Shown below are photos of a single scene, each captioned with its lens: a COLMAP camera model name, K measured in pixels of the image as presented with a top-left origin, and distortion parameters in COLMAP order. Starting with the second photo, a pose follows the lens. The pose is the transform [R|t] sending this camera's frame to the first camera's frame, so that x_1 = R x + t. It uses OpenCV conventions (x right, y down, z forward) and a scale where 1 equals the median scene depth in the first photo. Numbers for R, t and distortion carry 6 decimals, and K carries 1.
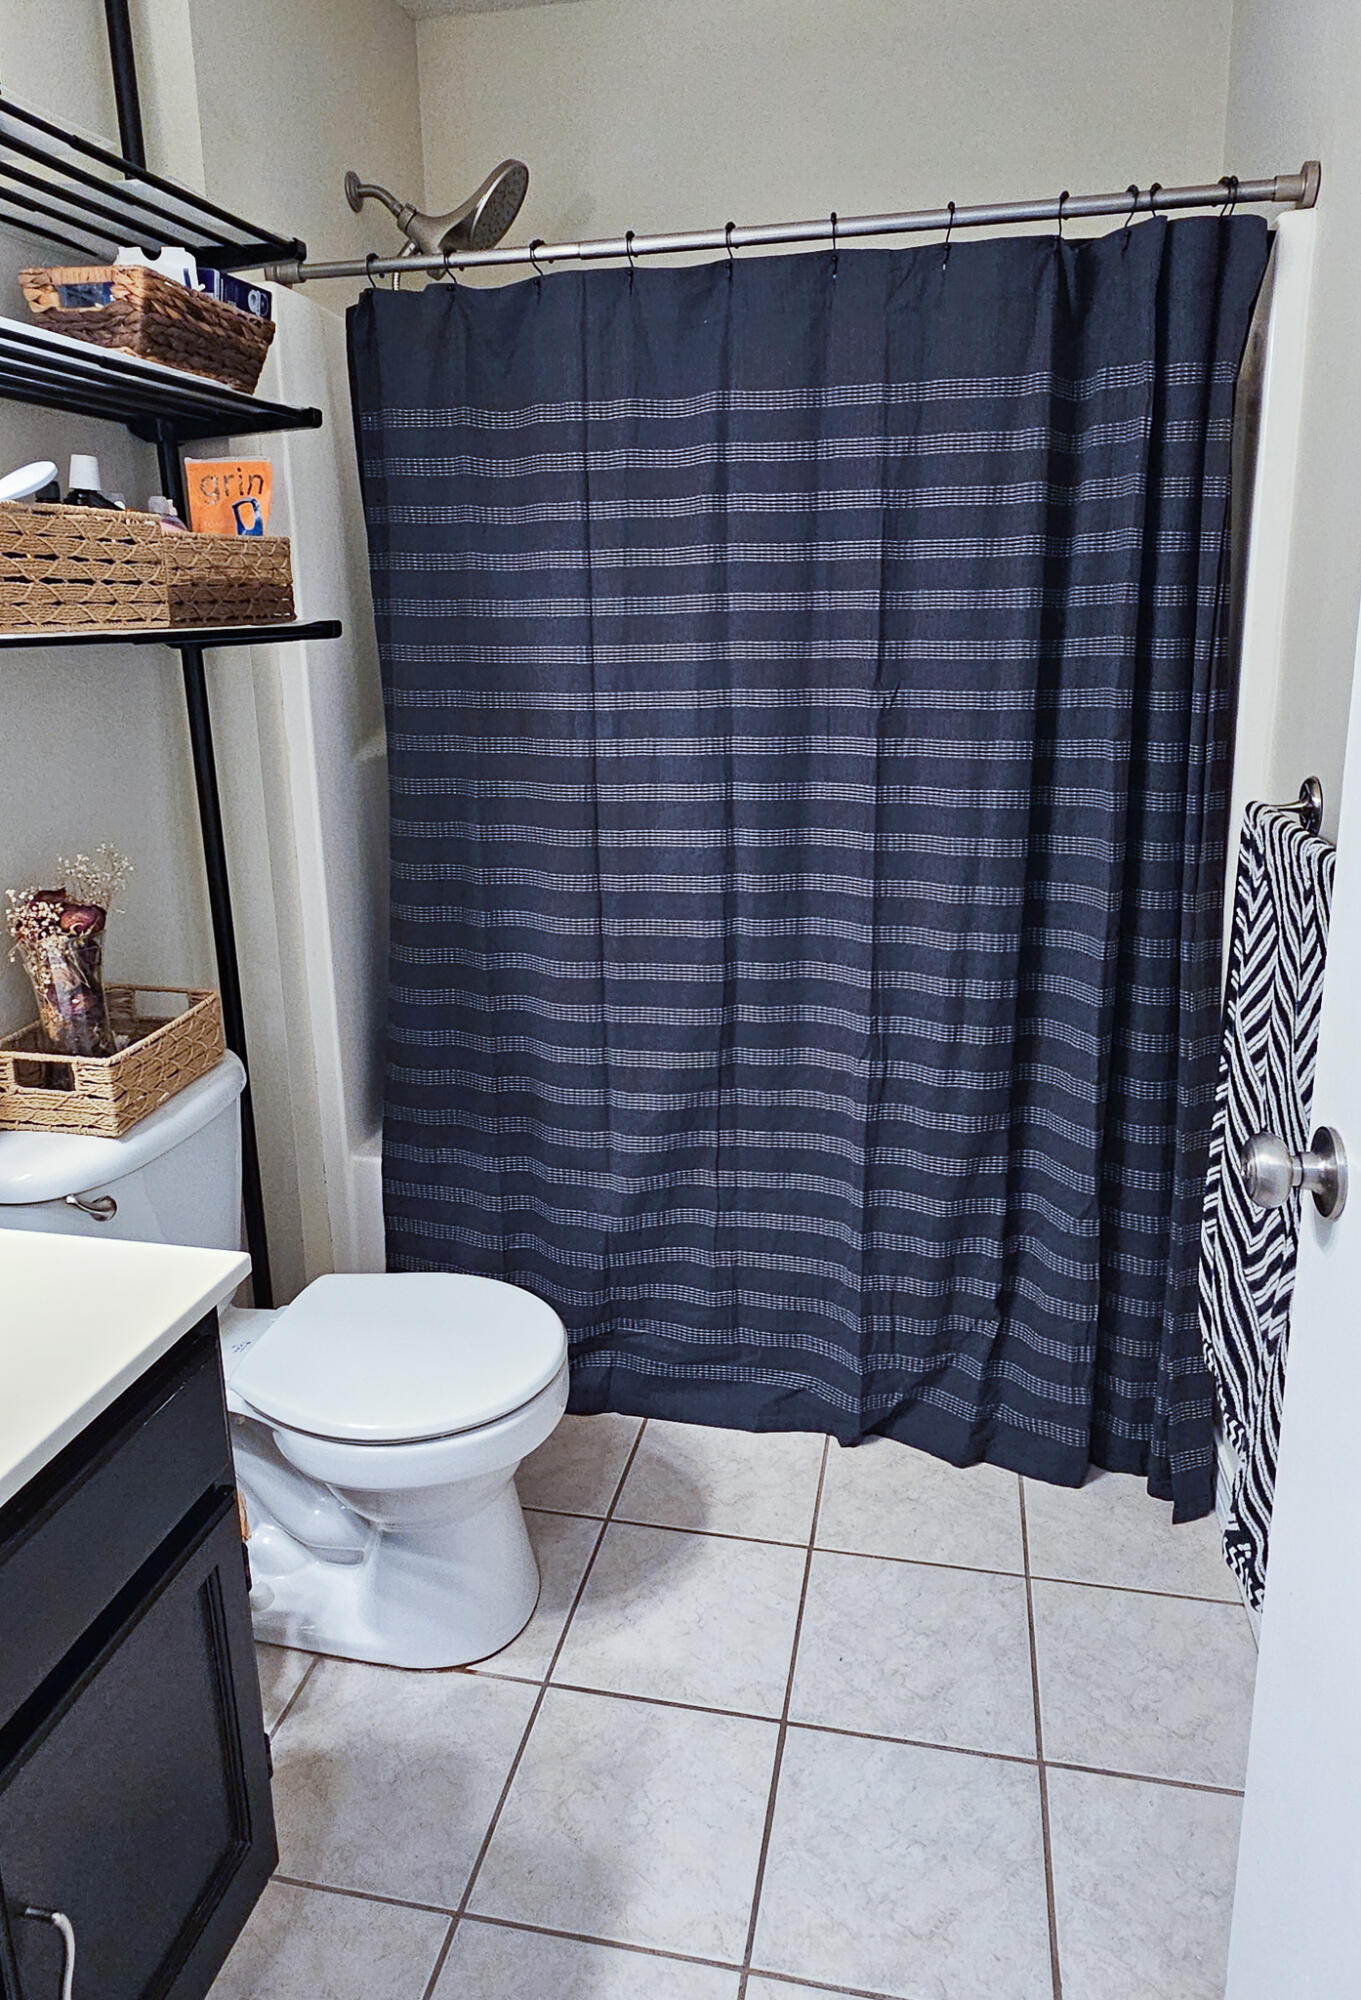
lens RADIAL K [[1289.3, 0, 680.5], [0, 1289.3, 1000.0], [0, 0, 1]] dist [0.025462, -0.001528]
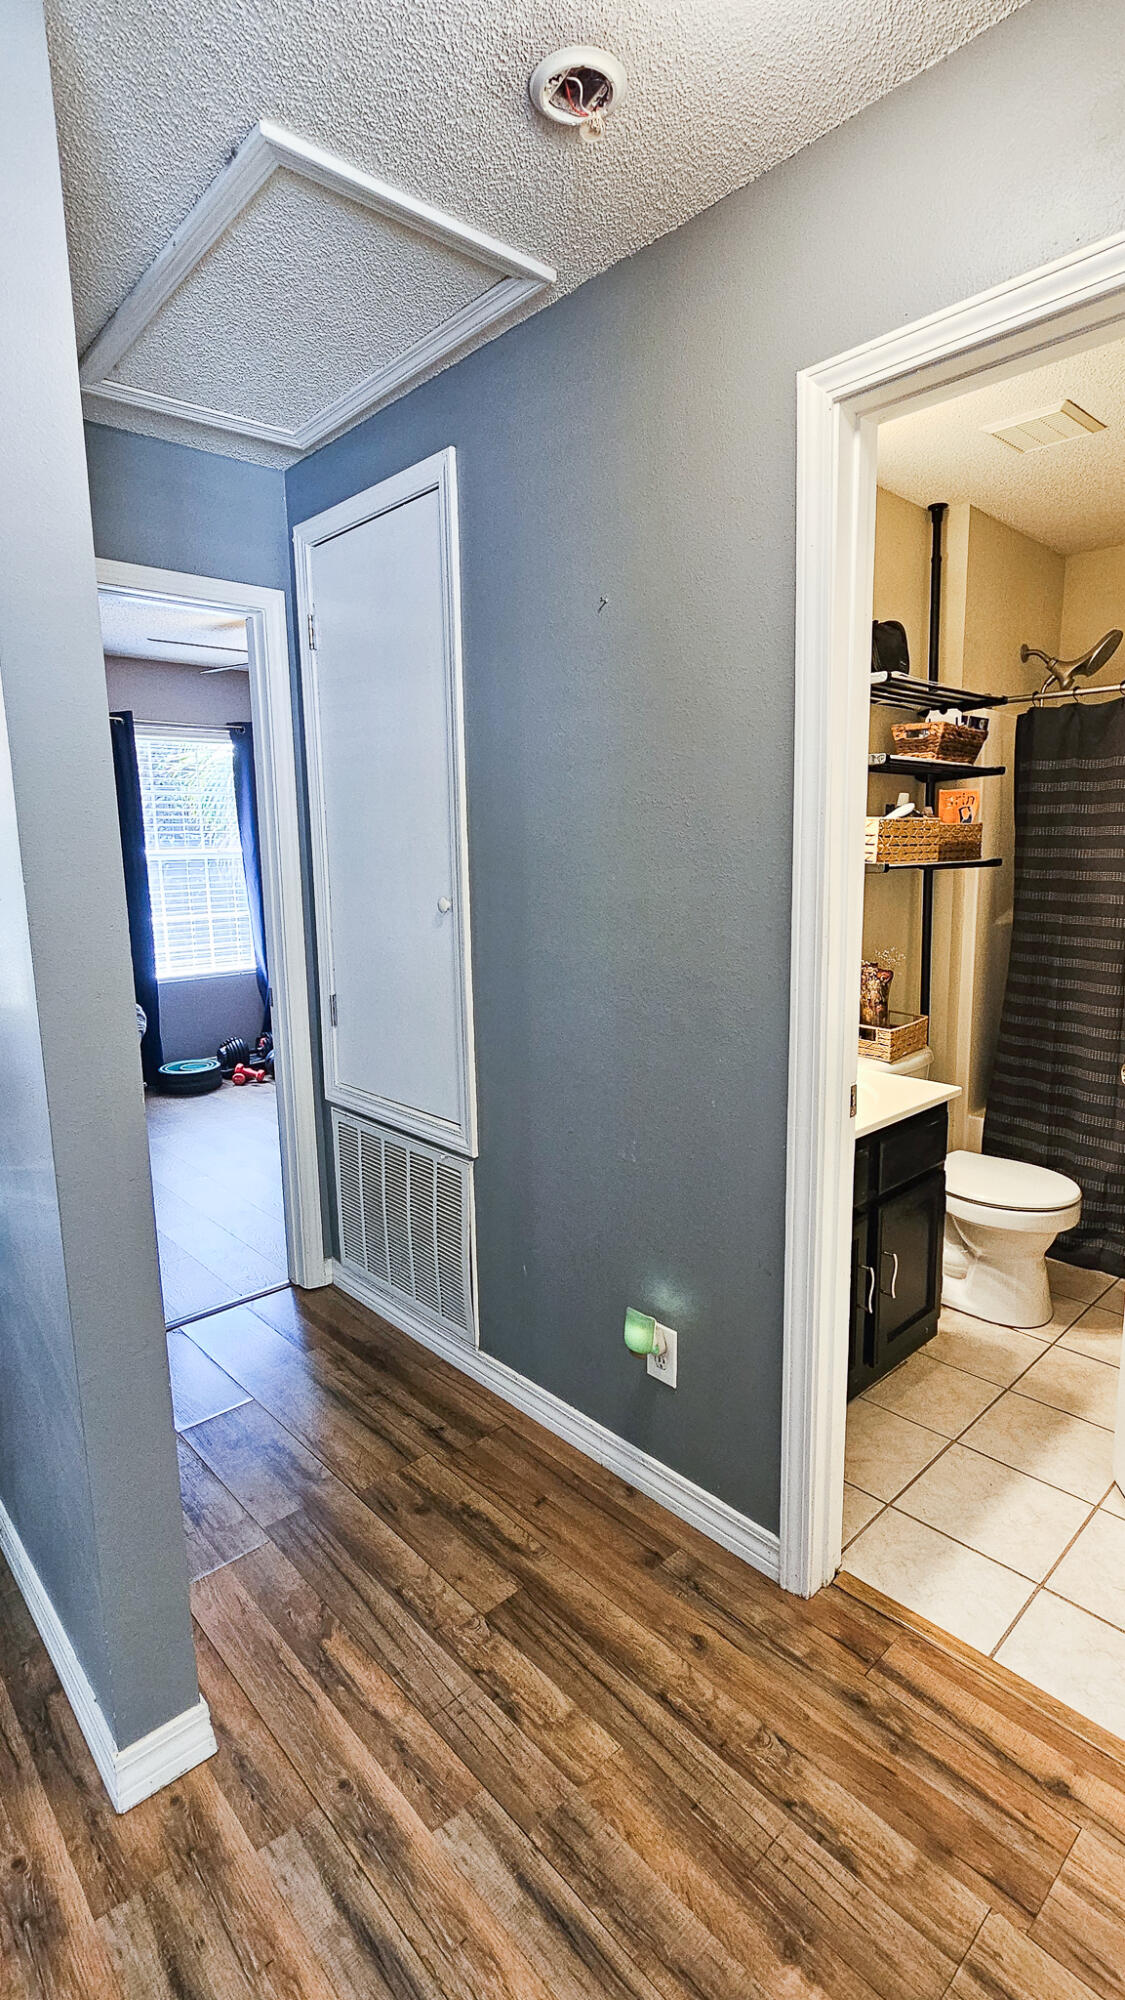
lens RADIAL K [[1070.6, 0, 523.6], [0, 1070.6, 1007.3], [0, 0, 1]] dist [0.001758, 0.000187]
pose [[0.833805, 0.089293, -0.544790, 0.070132], [-0.163713, 0.982436, -0.089538, 0.246537], [0.527227, 0.163847, 0.833778, -0.889065]]
